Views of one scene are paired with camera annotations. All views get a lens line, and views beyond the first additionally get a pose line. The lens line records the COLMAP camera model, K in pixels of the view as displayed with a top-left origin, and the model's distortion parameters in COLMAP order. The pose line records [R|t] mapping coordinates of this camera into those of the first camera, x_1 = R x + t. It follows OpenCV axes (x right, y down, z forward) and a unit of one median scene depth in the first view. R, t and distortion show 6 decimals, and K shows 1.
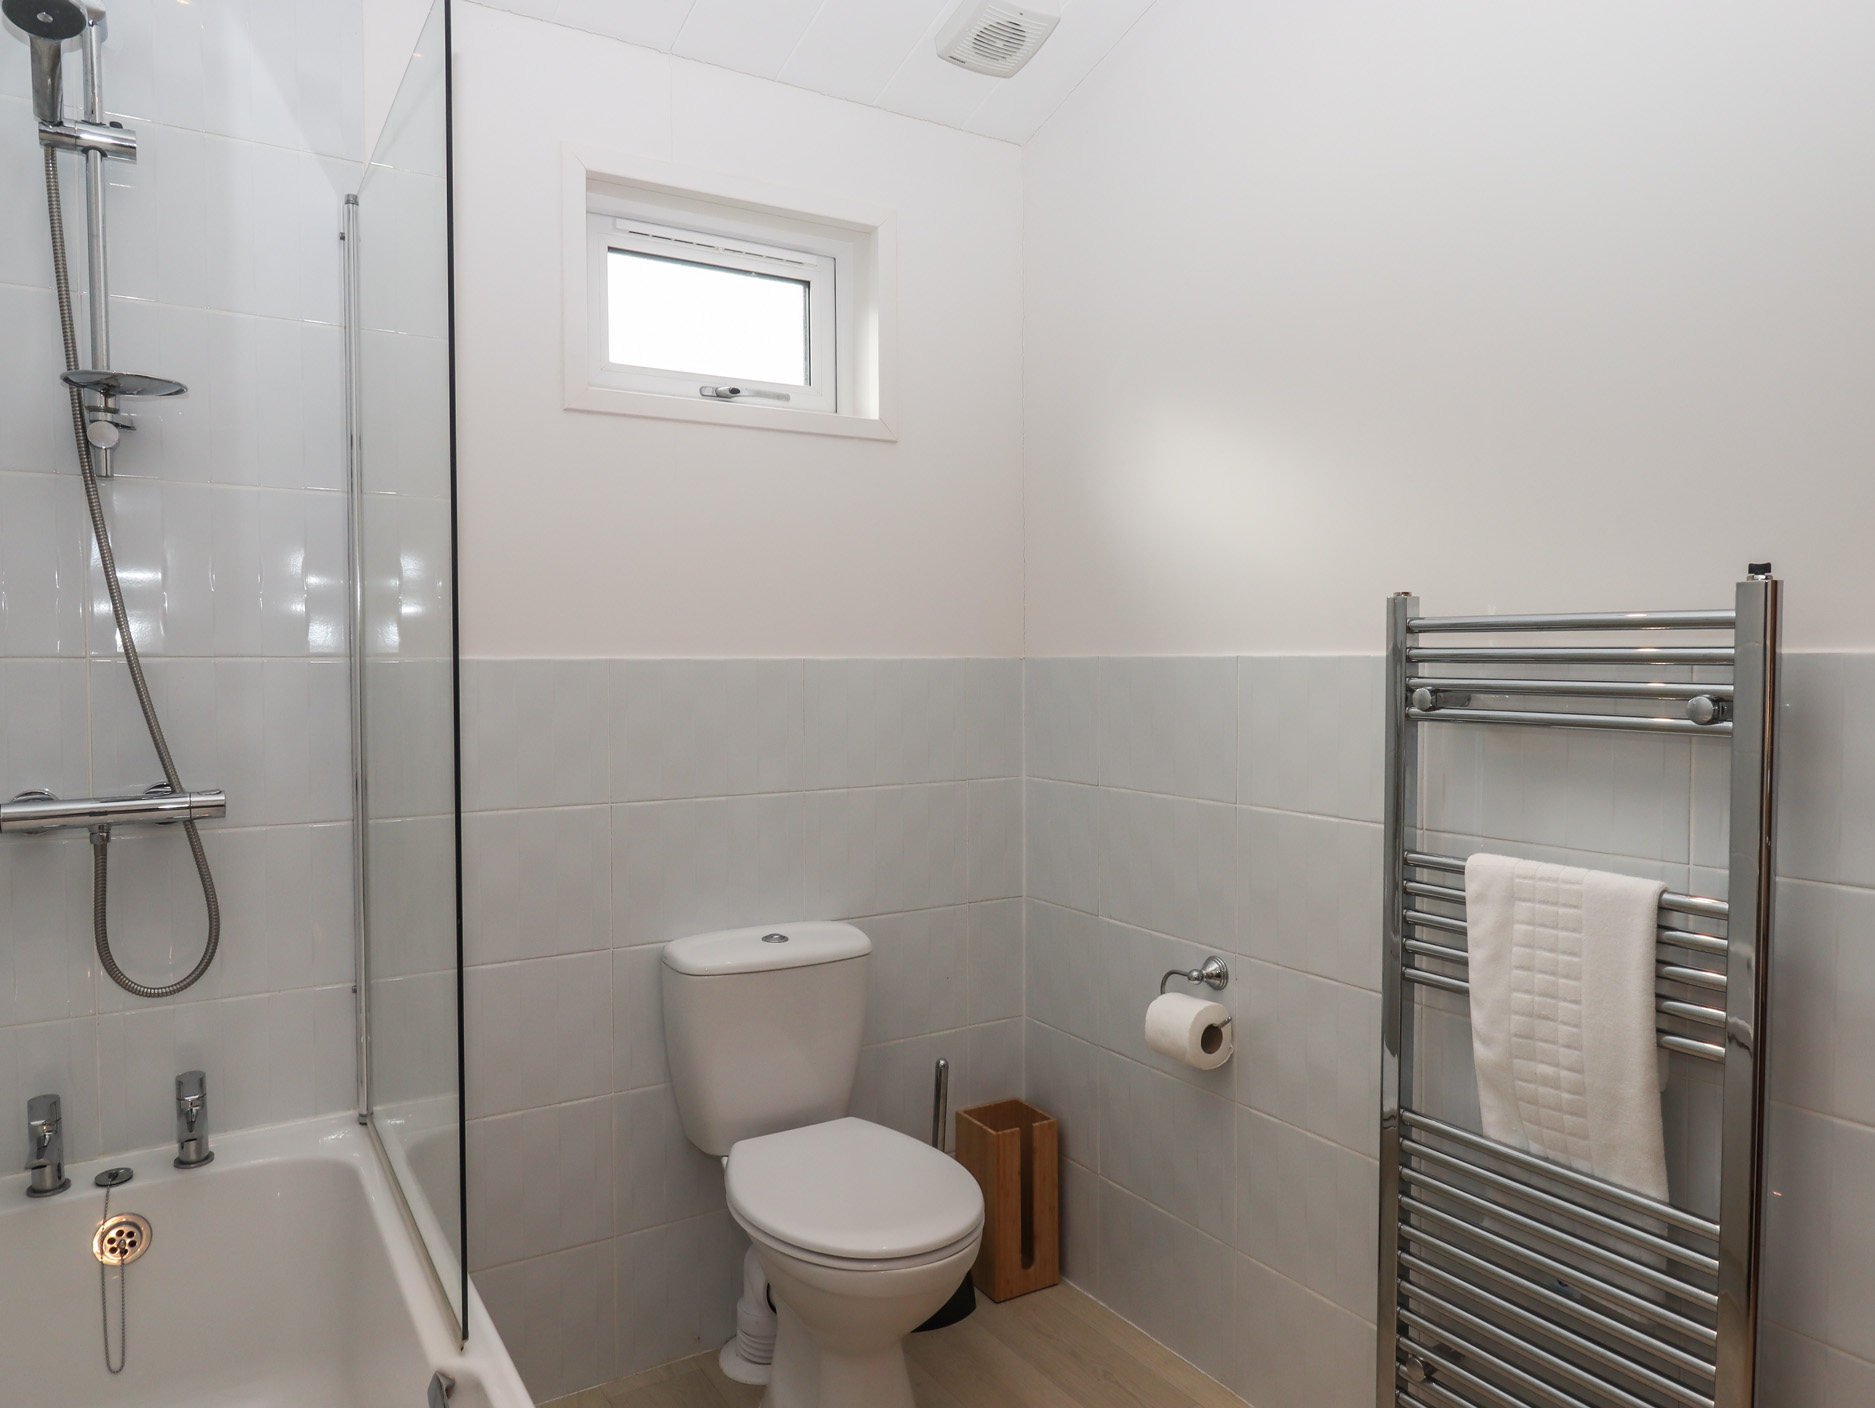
lens RADIAL K [[1250.6, 0, 937.5], [0, 1250.6, 704.0], [0, 0, 1]] dist [-0.000439, -0.001509]
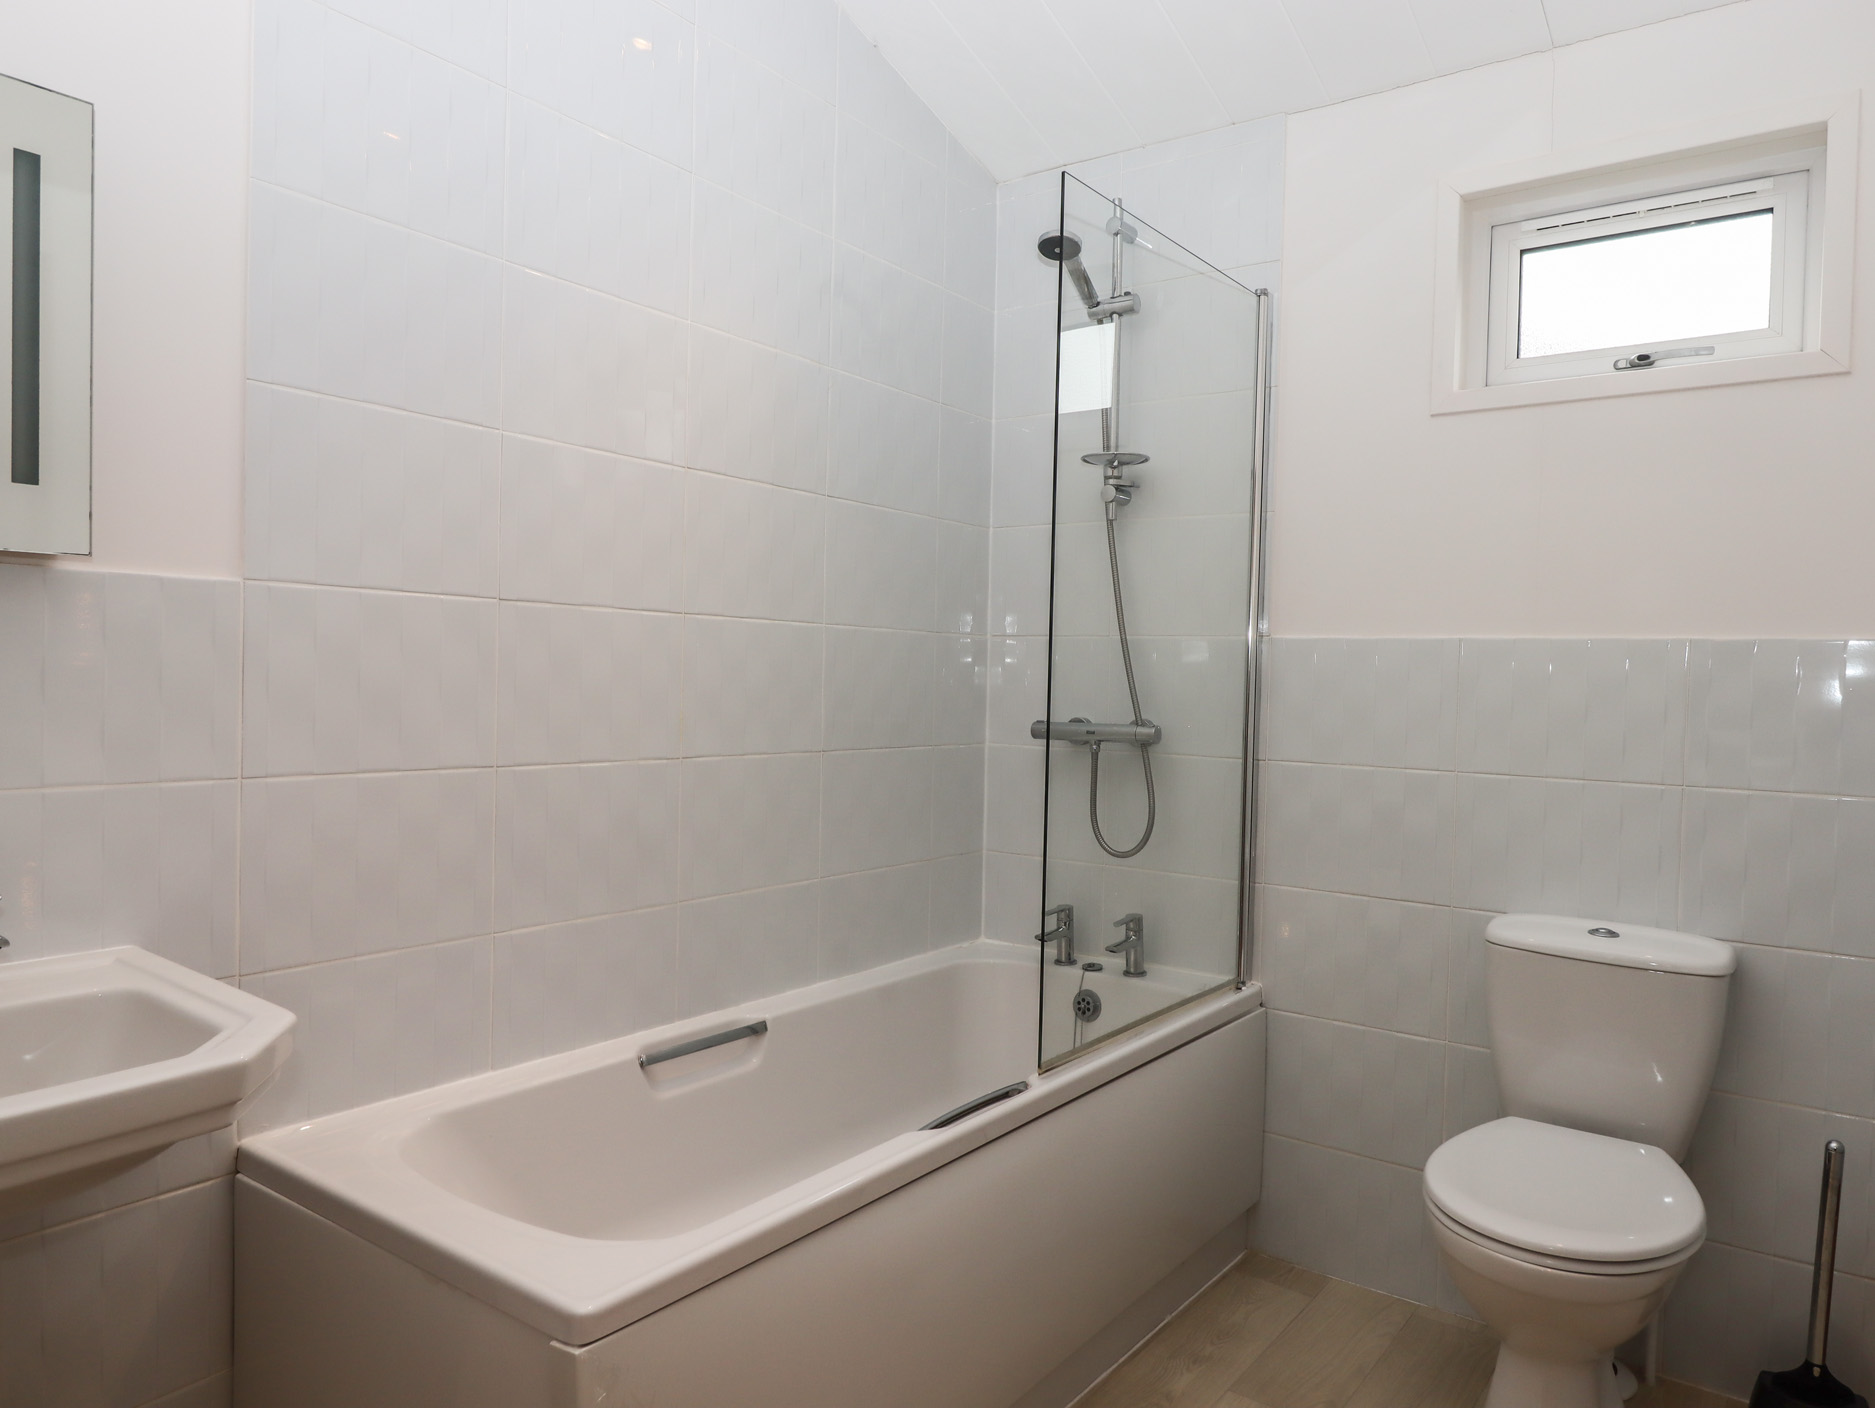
lens RADIAL K [[1250.6, 0, 937.5], [0, 1250.6, 704.0], [0, 0, 1]] dist [-0.000439, -0.001509]
pose [[0.367521, 0.034173, -0.929387, 0.589575], [-0.057933, 0.998225, 0.013795, 0.032769], [0.928209, 0.048772, 0.368848, 0.186767]]
